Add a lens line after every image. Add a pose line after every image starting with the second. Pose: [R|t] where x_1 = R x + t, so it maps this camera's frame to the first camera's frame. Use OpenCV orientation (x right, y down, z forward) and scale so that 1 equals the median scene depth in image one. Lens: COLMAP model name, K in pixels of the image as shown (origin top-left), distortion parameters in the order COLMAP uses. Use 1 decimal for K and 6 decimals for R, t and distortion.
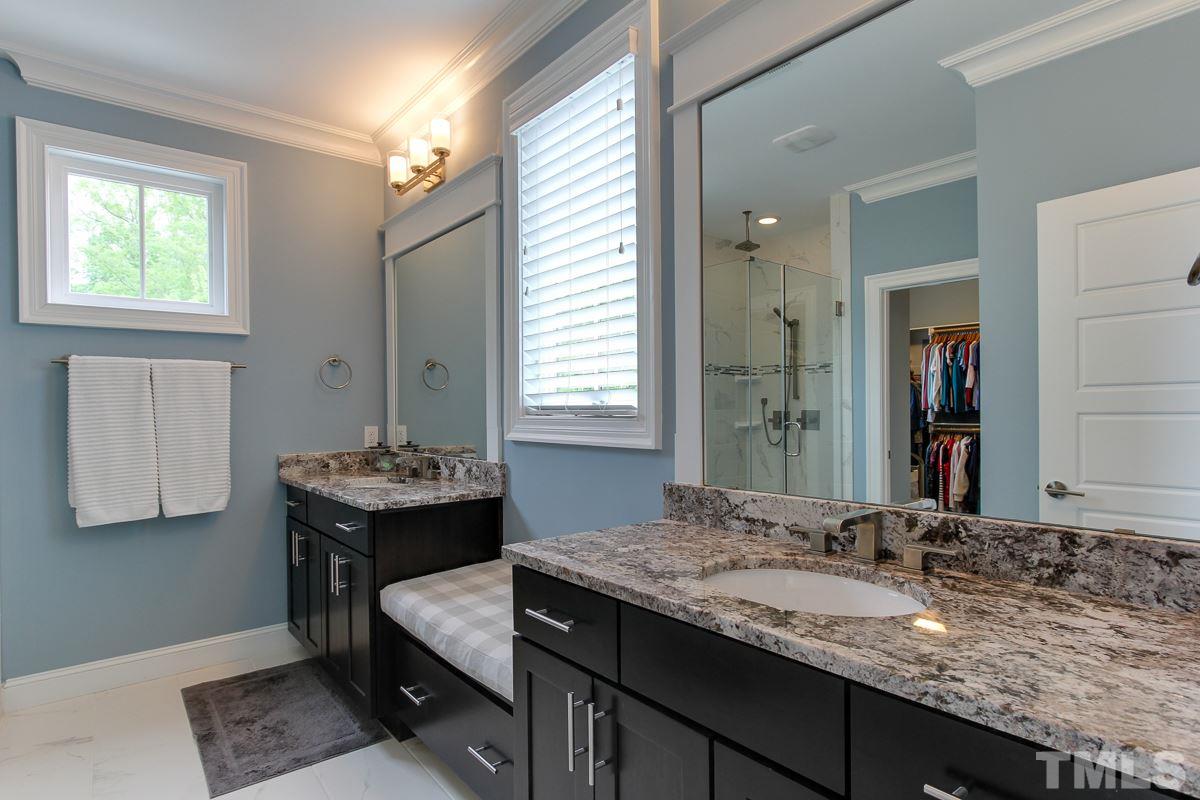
lens RADIAL K [[634.2, 0, 599.2], [0, 634.2, 407.1], [0, 0, 1]] dist [-0.001945, -0.000189]
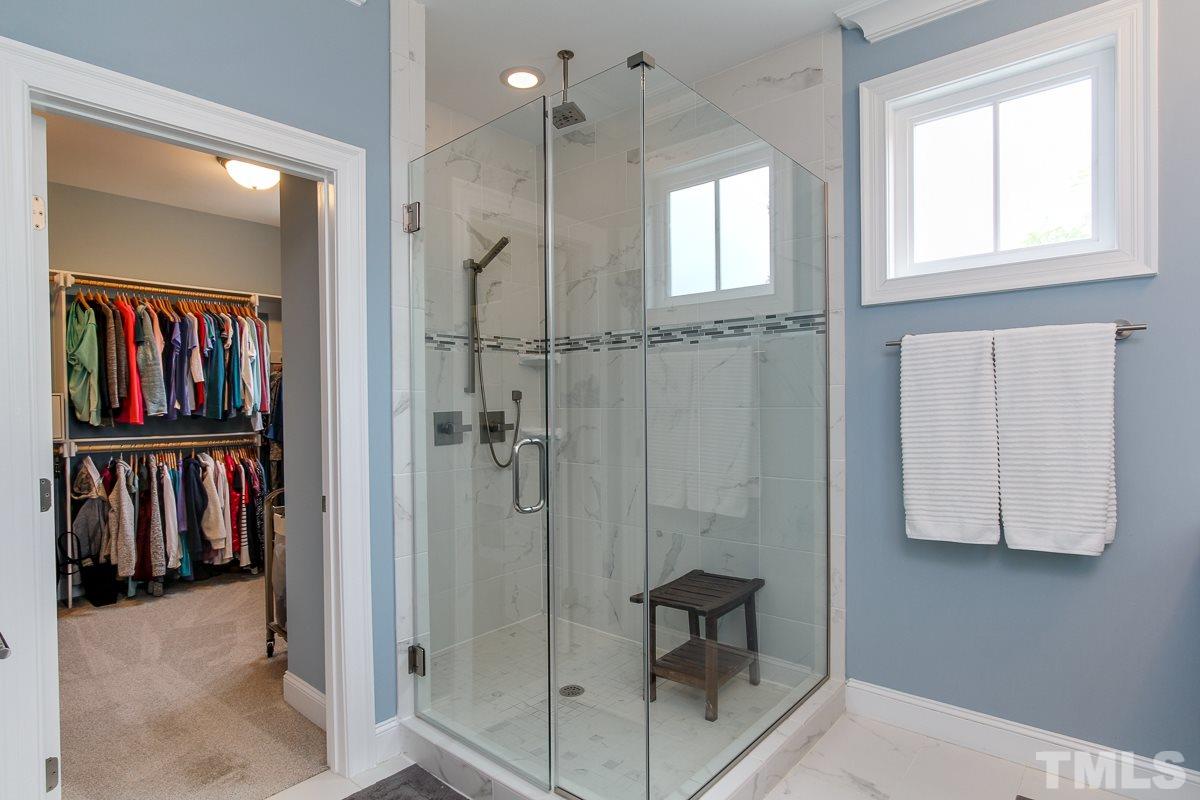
lens RADIAL K [[634.2, 0, 598.5], [0, 634.2, 411.0], [0, 0, 1]] dist [-0.001945, -0.000189]
pose [[0.183298, 0.017510, -0.982901, -0.062631], [0.012478, 0.999719, 0.020136, -0.002168], [0.982978, -0.015956, 0.183028, 0.411010]]
